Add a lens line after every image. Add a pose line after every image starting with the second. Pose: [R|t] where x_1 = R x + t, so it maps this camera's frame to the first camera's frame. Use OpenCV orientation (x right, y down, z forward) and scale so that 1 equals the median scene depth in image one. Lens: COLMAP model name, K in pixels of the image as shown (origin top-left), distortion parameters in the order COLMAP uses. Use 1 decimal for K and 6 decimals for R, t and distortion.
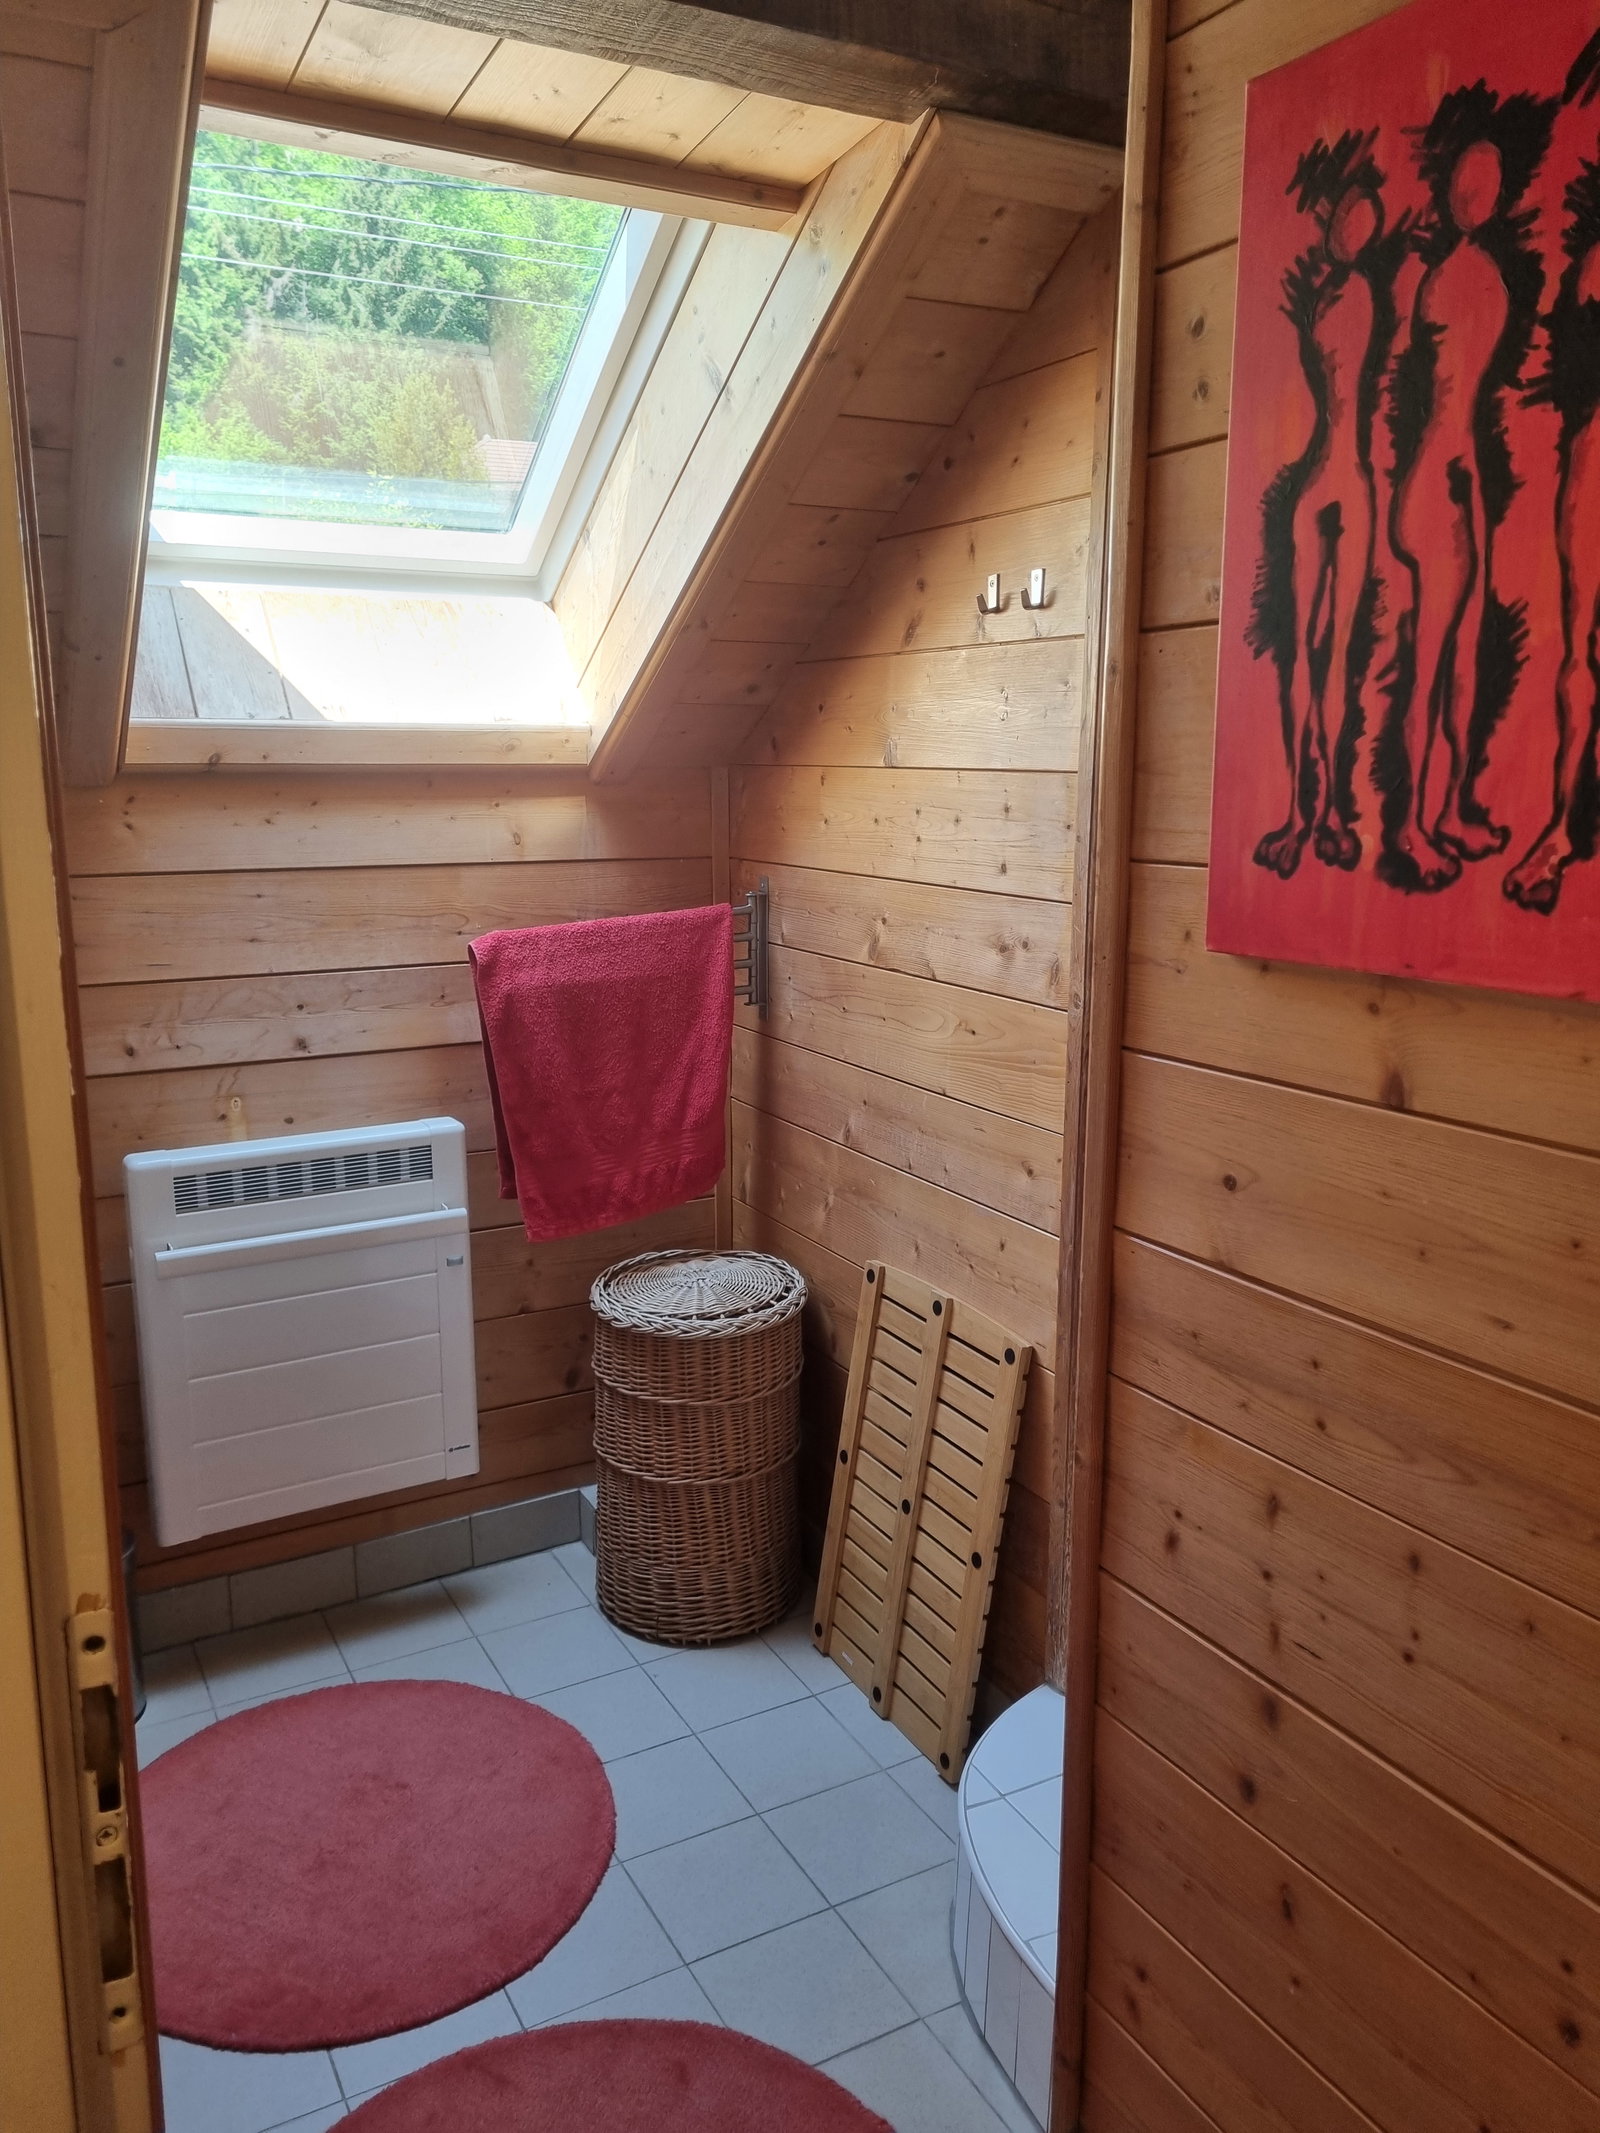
lens RADIAL K [[1588.3, 0, 820.5], [0, 1588.3, 1069.5], [0, 0, 1]] dist [0.074077, -0.061237]
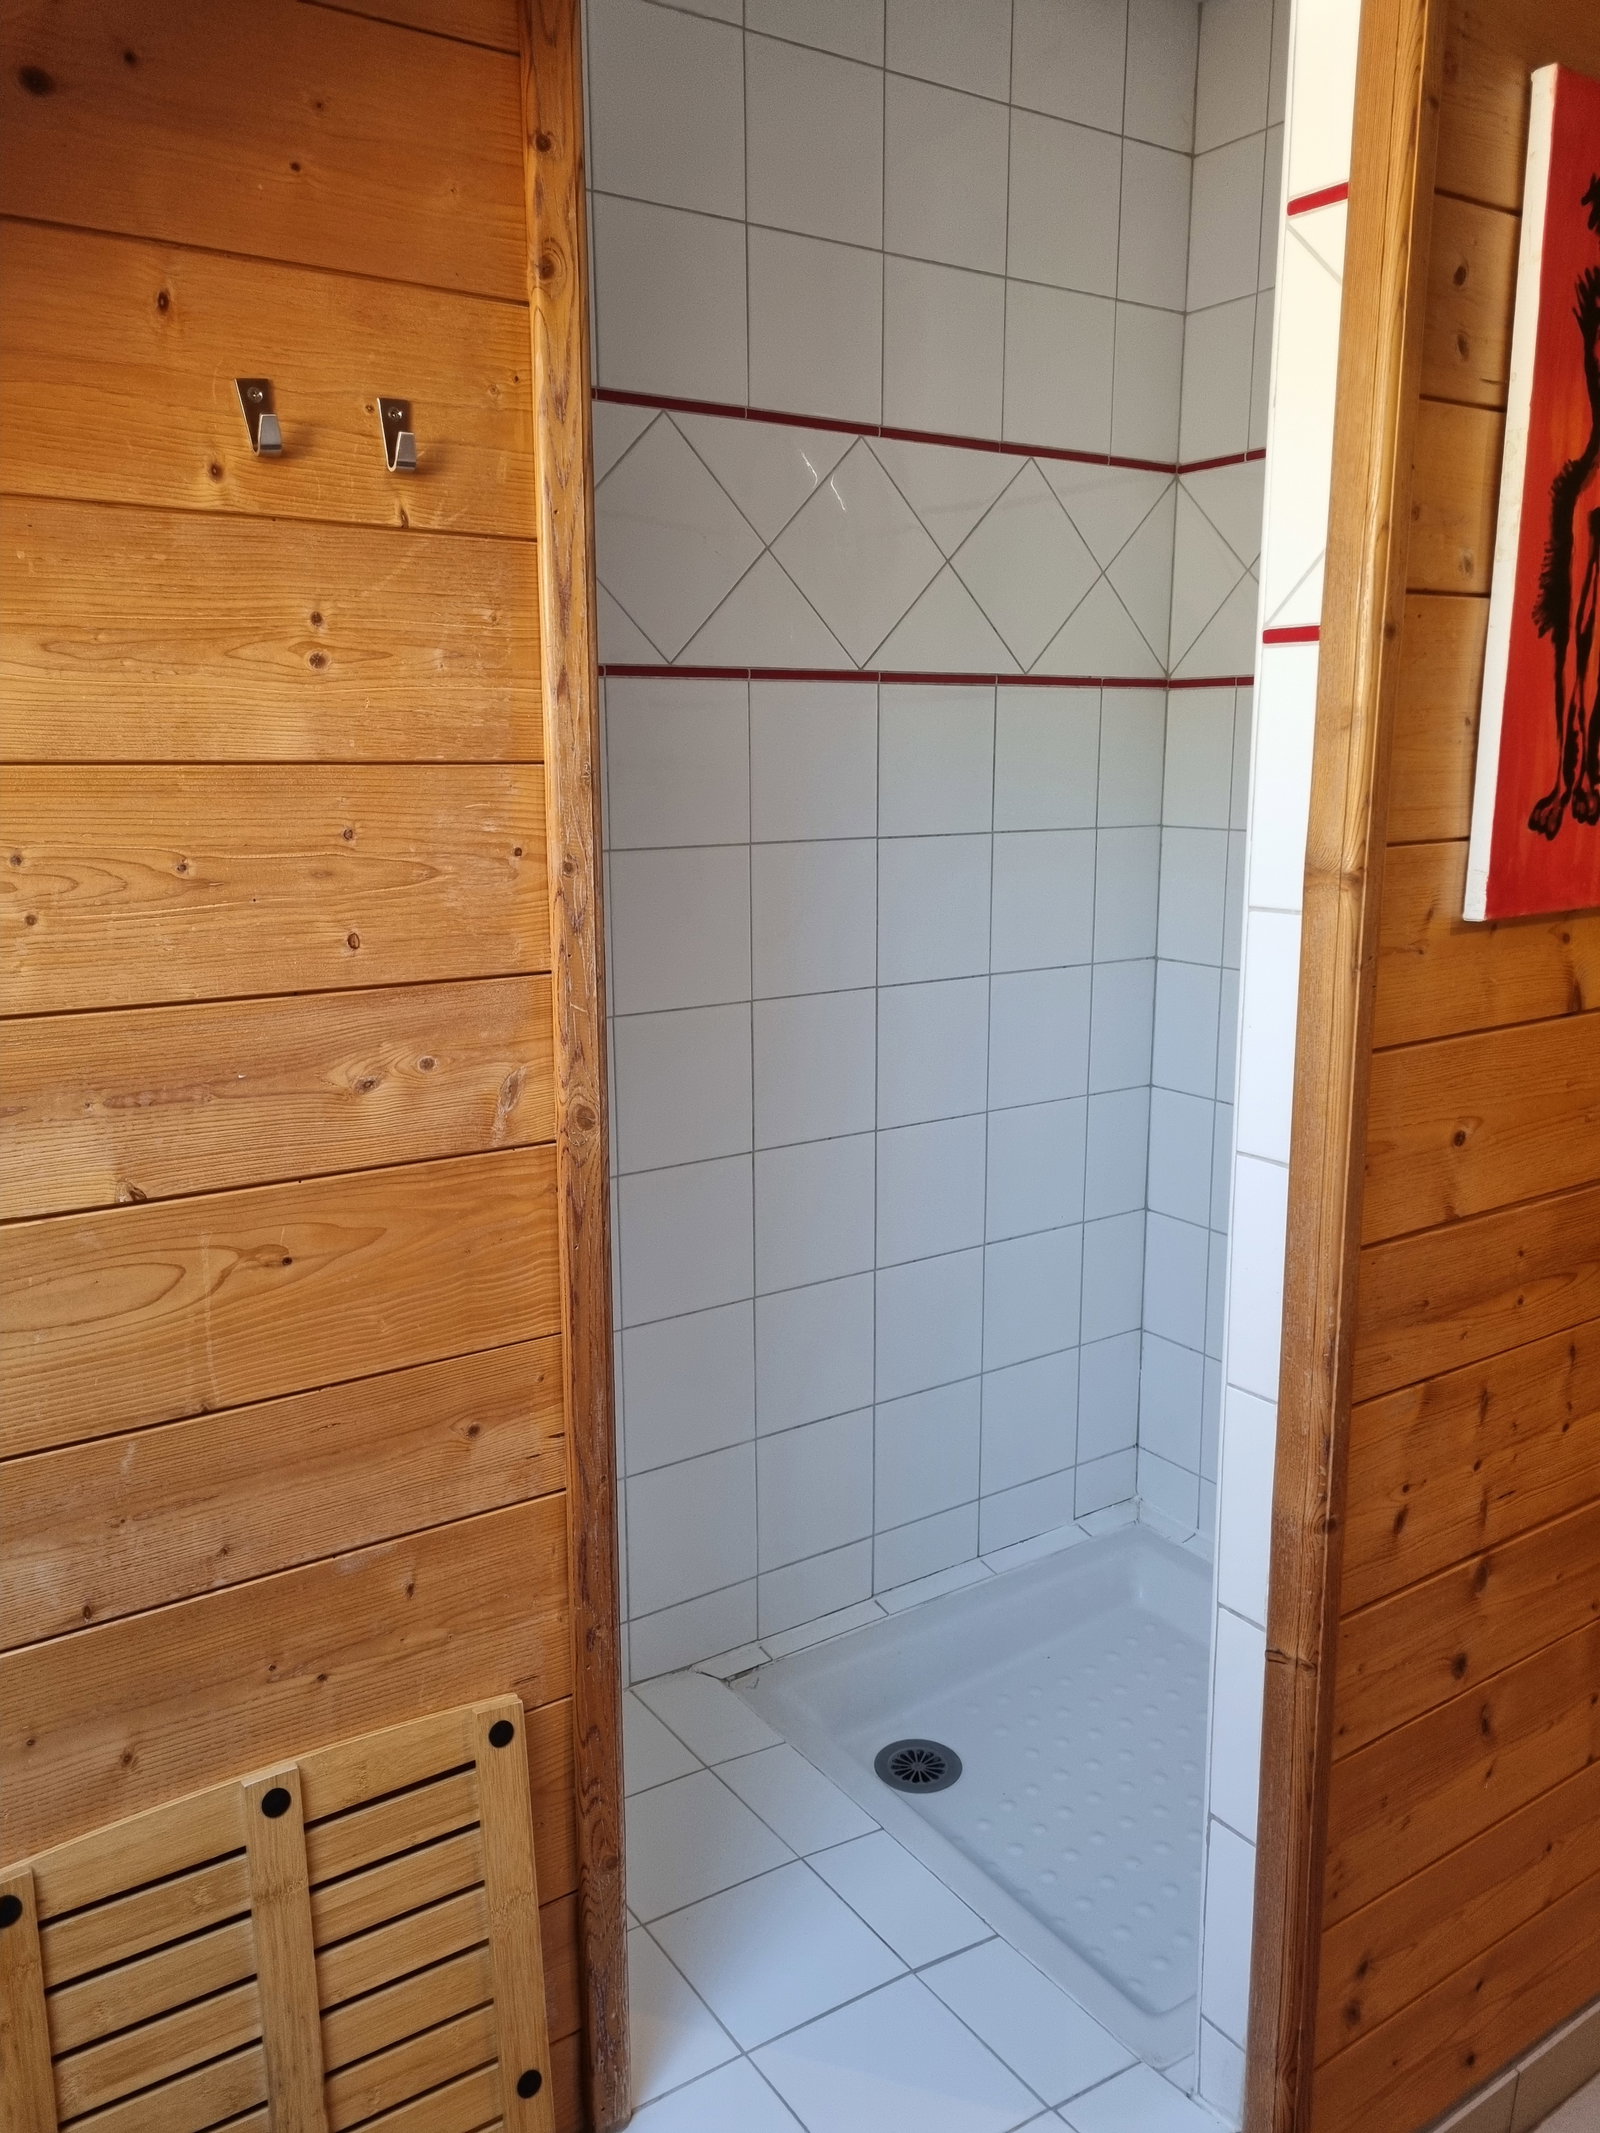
lens RADIAL K [[1588.3, 0, 820.5], [0, 1588.3, 1069.5], [0, 0, 1]] dist [0.074077, -0.061237]
pose [[-0.078005, -0.202468, 0.976177, -0.801922], [0.196372, 0.956858, 0.214153, -0.308146], [-0.977422, 0.208399, -0.034881, 1.581584]]
